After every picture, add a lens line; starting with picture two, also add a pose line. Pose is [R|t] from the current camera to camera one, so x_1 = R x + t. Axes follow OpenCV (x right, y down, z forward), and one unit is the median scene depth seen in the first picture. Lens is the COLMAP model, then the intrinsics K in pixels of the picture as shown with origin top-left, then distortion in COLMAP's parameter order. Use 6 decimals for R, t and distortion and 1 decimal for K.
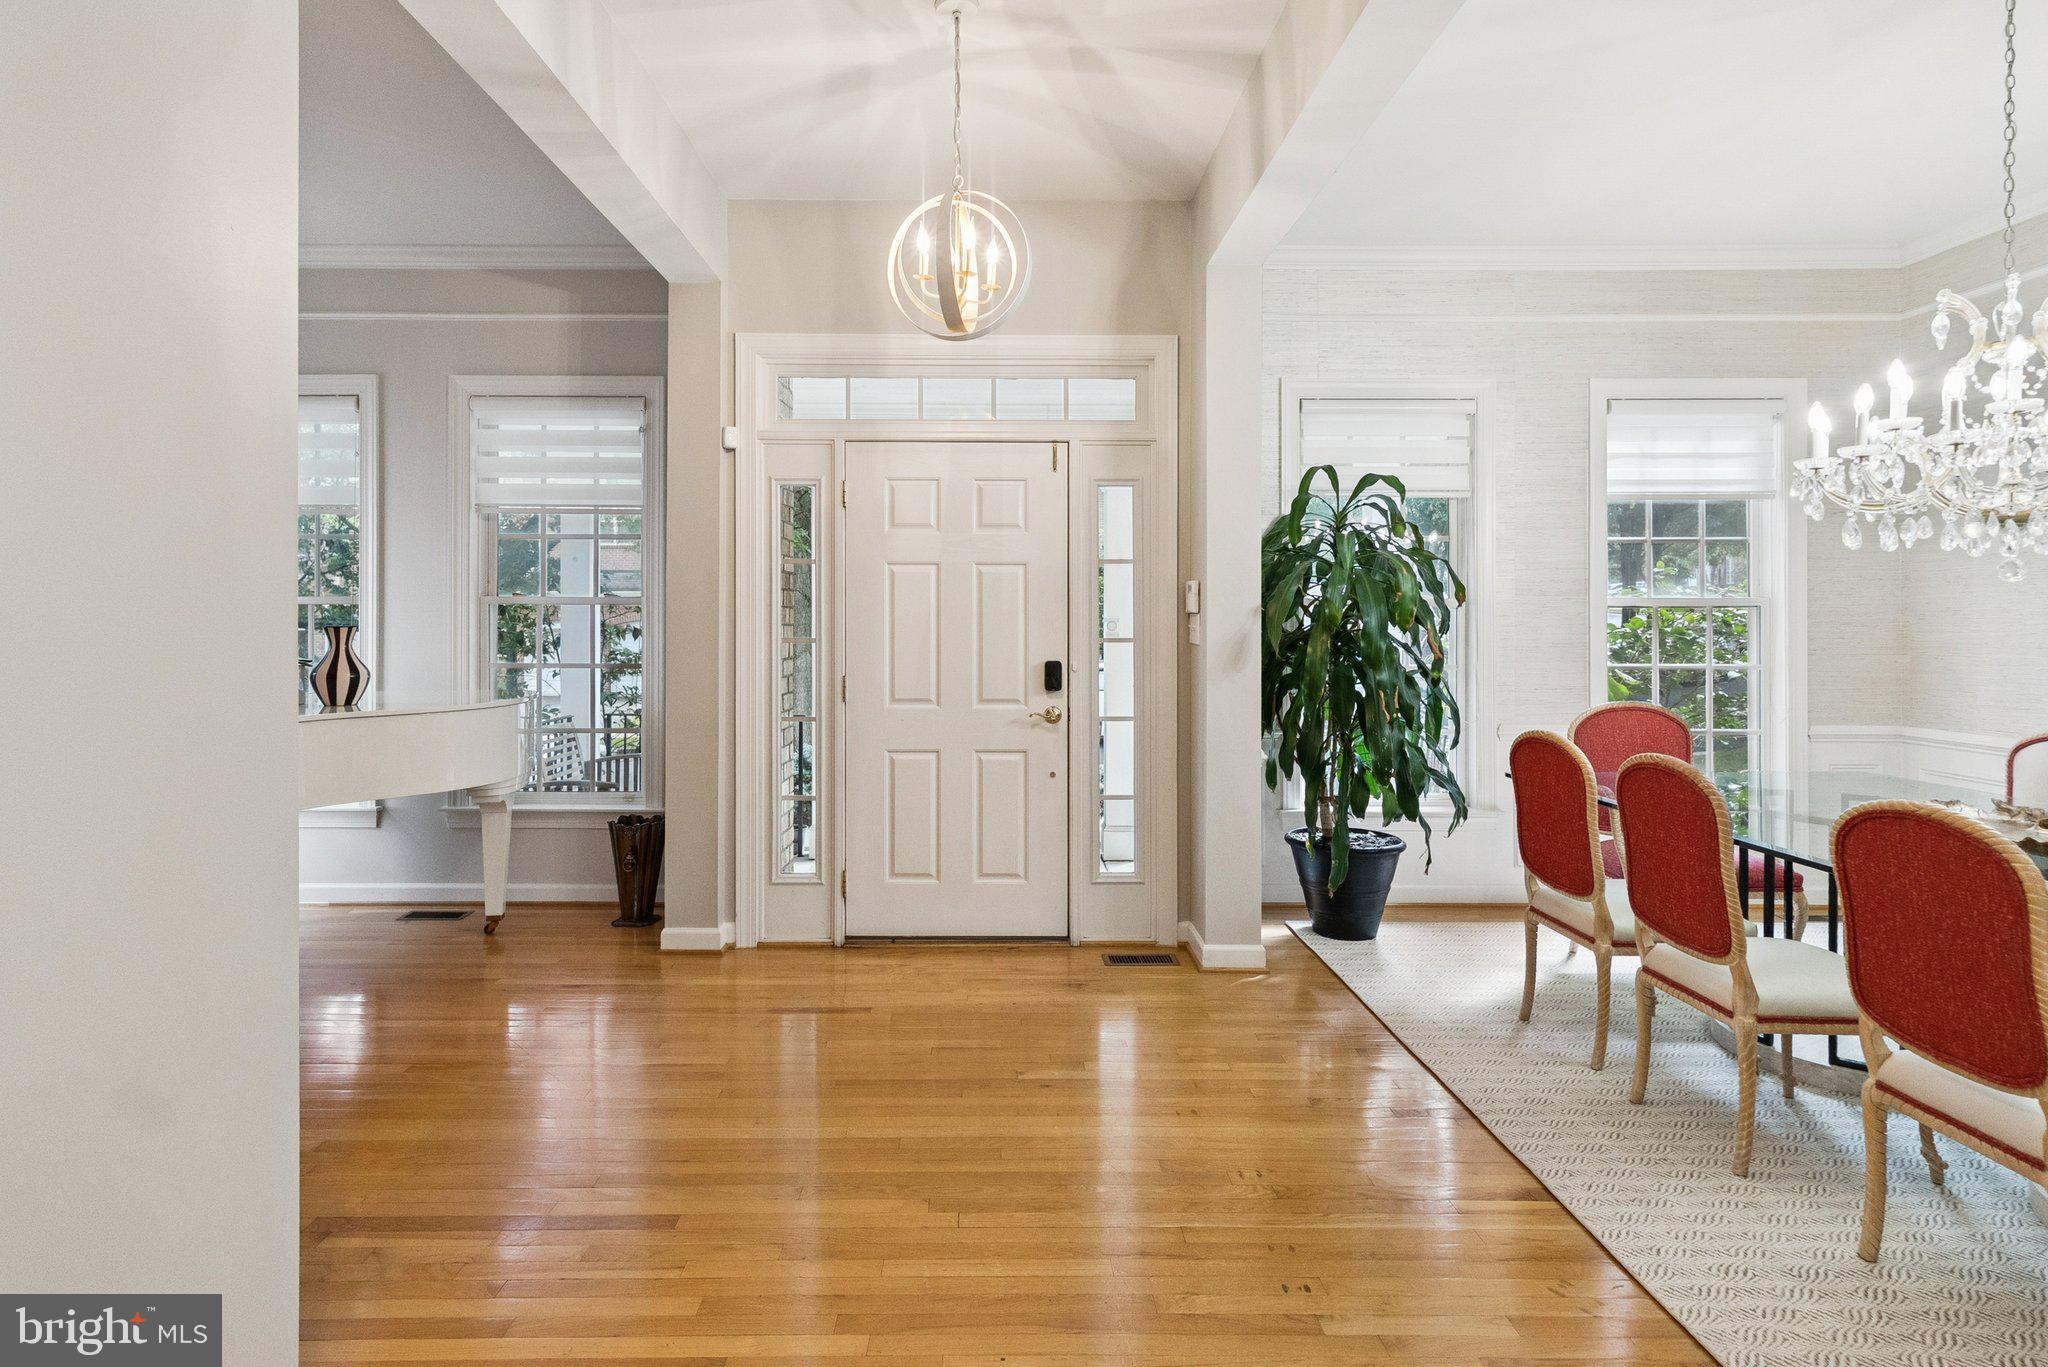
lens RADIAL K [[1065.9, 0, 975.3], [0, 1065.9, 623.6], [0, 0, 1]] dist [-0.006384, 0.002692]
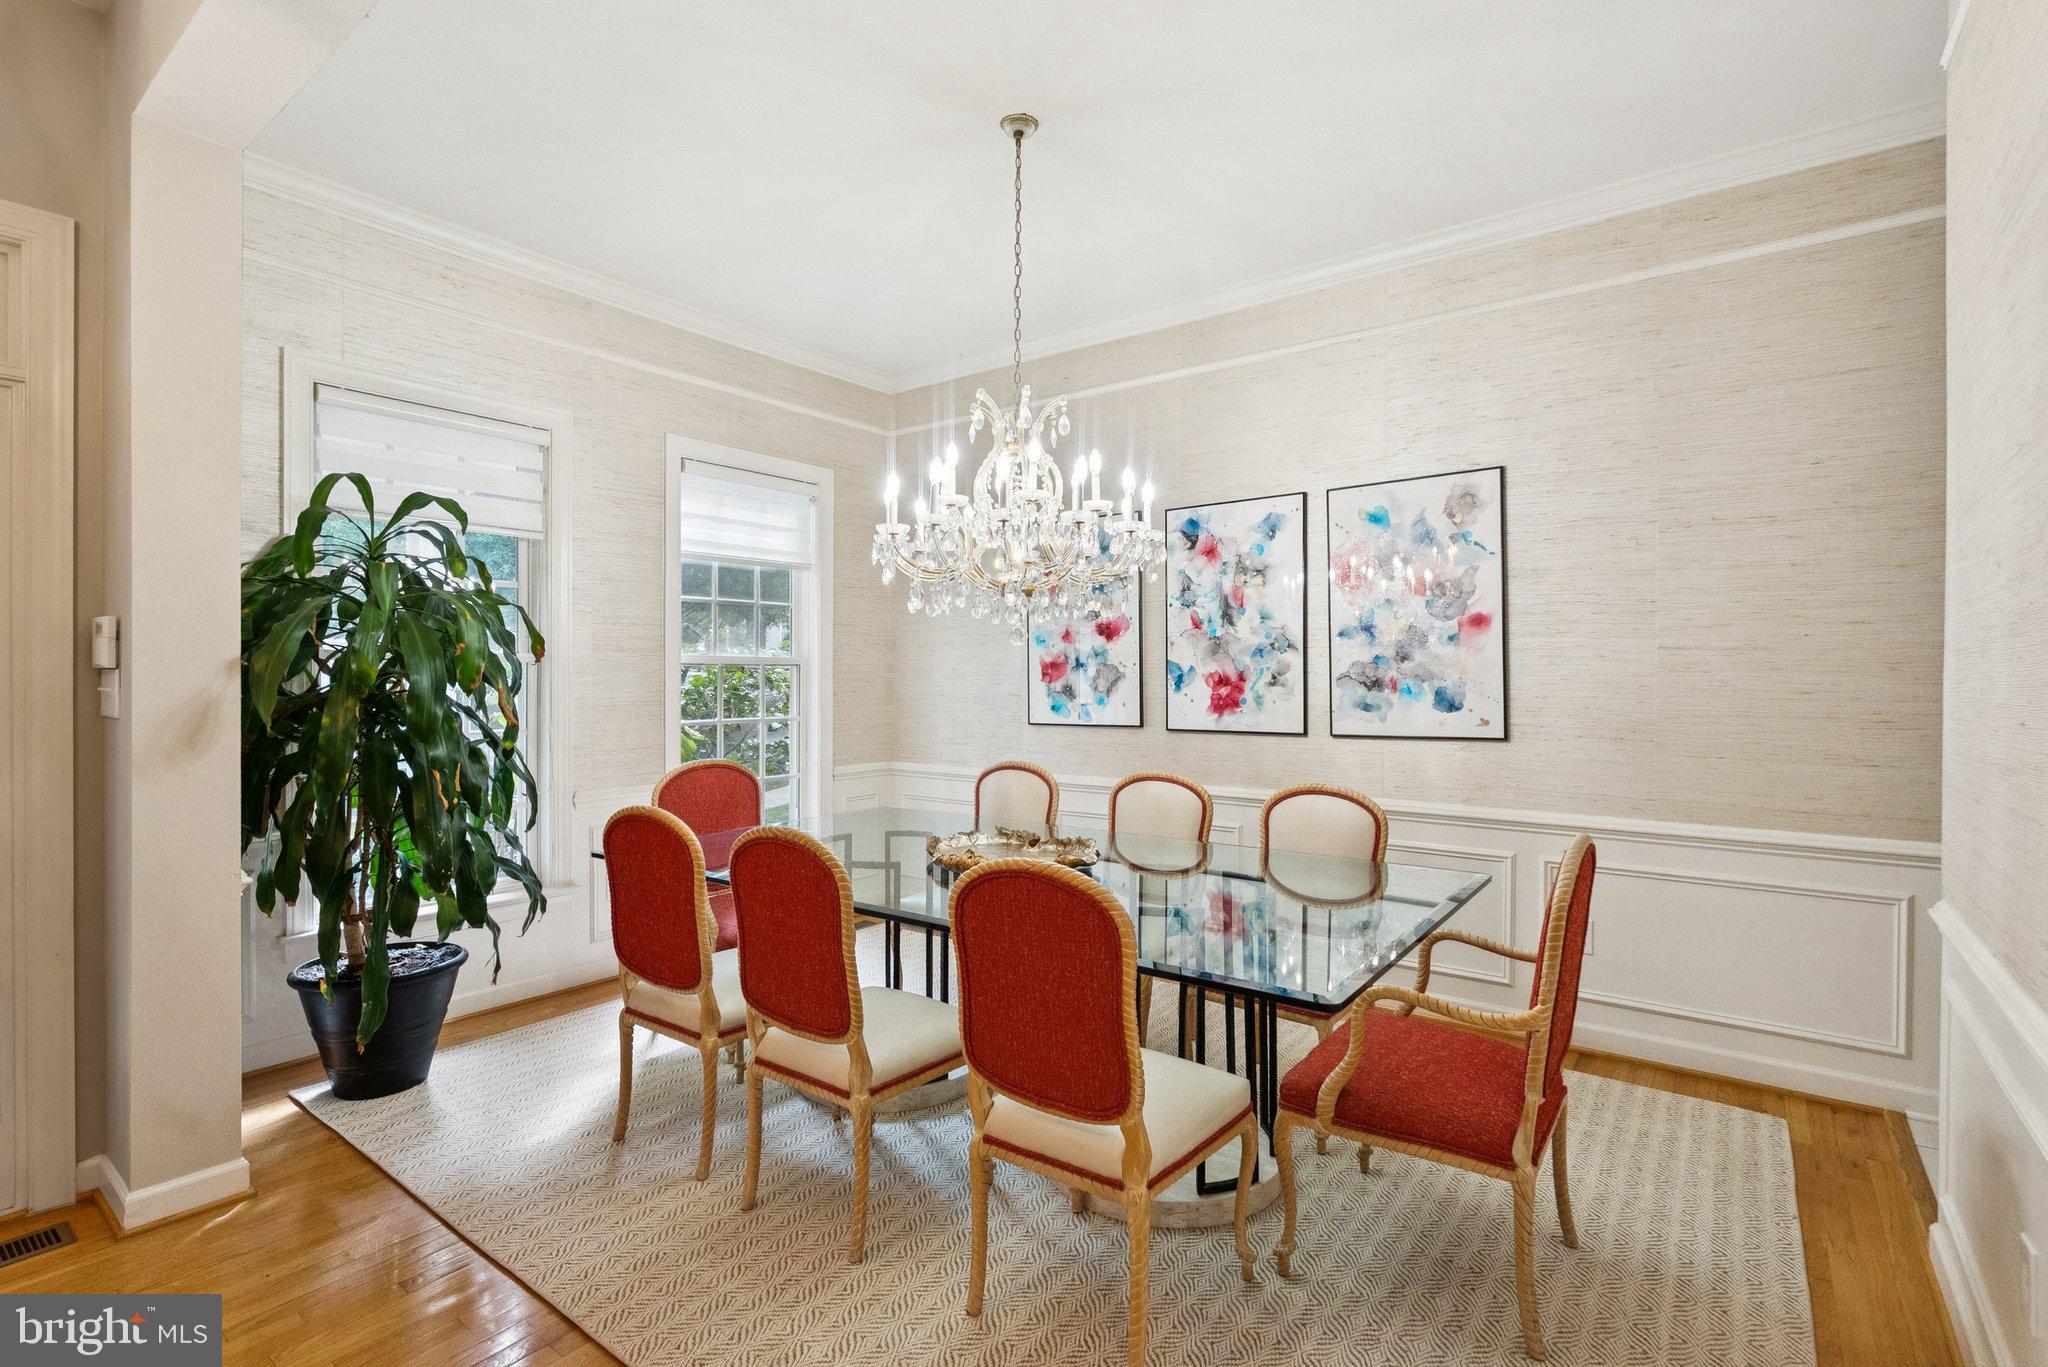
lens RADIAL K [[956.6, 0, 1028.2], [0, 956.6, 670.6], [0, 0, 1]] dist [0.001880, -0.000328]
pose [[0.598955, 0.003317, 0.800776, 0.076341], [0.003481, 0.999971, -0.006745, -0.002747], [-0.800775, 0.006828, 0.598926, 0.222787]]
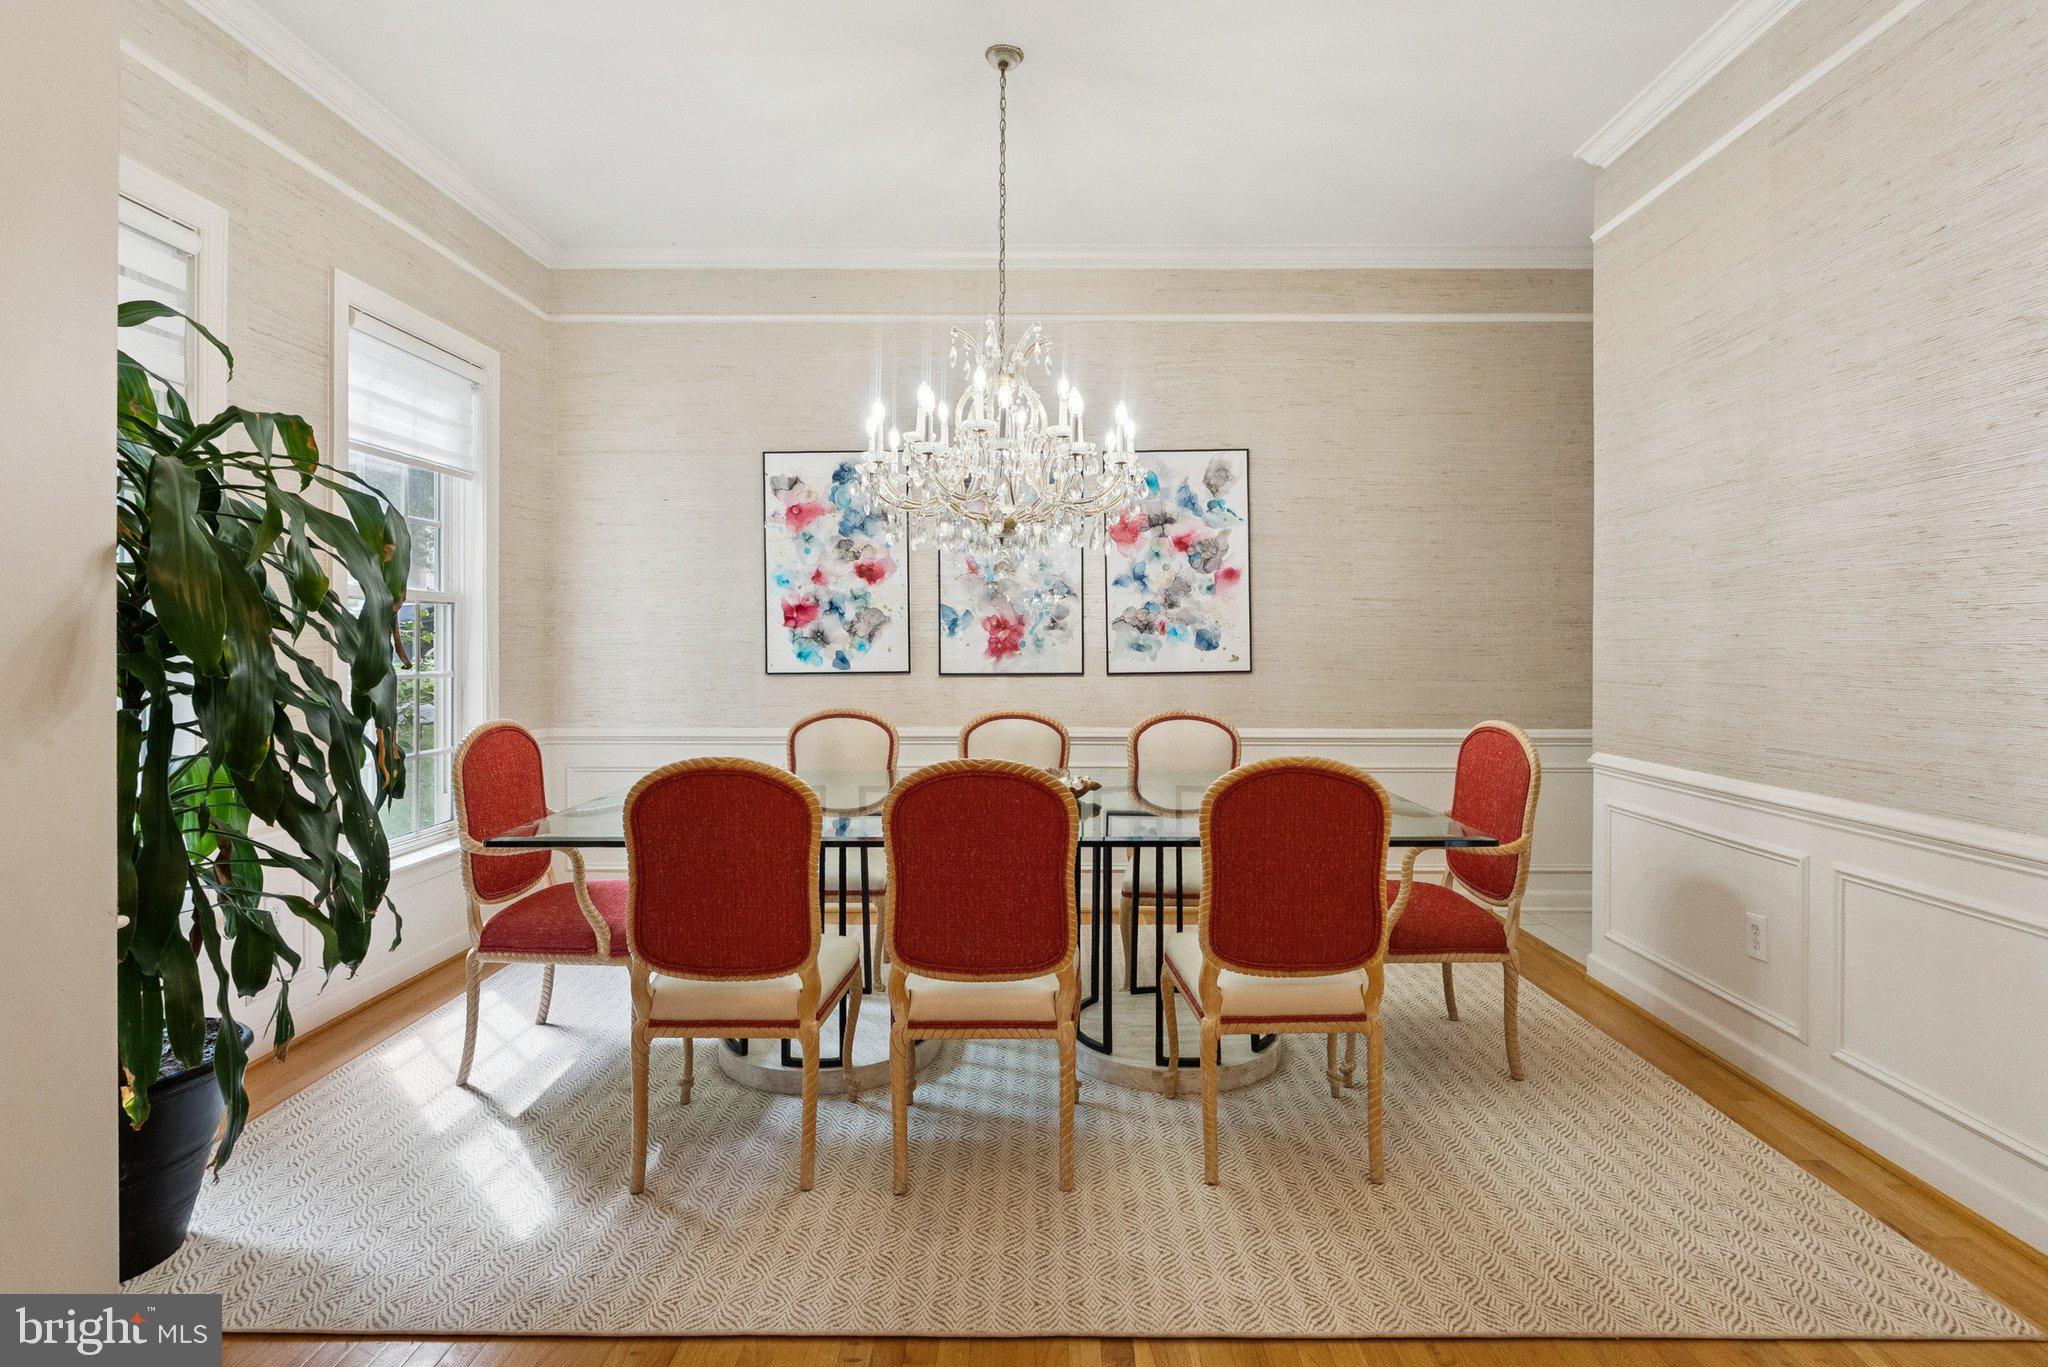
lens RADIAL K [[1065.9, 0, 978.8], [0, 1065.9, 637.2], [0, 0, 1]] dist [-0.006384, 0.002692]
pose [[-0.002650, 0.007176, 0.999971, -0.138018], [0.004275, 0.999965, -0.007164, 0.022120], [-0.999987, 0.004256, -0.002681, 0.665512]]
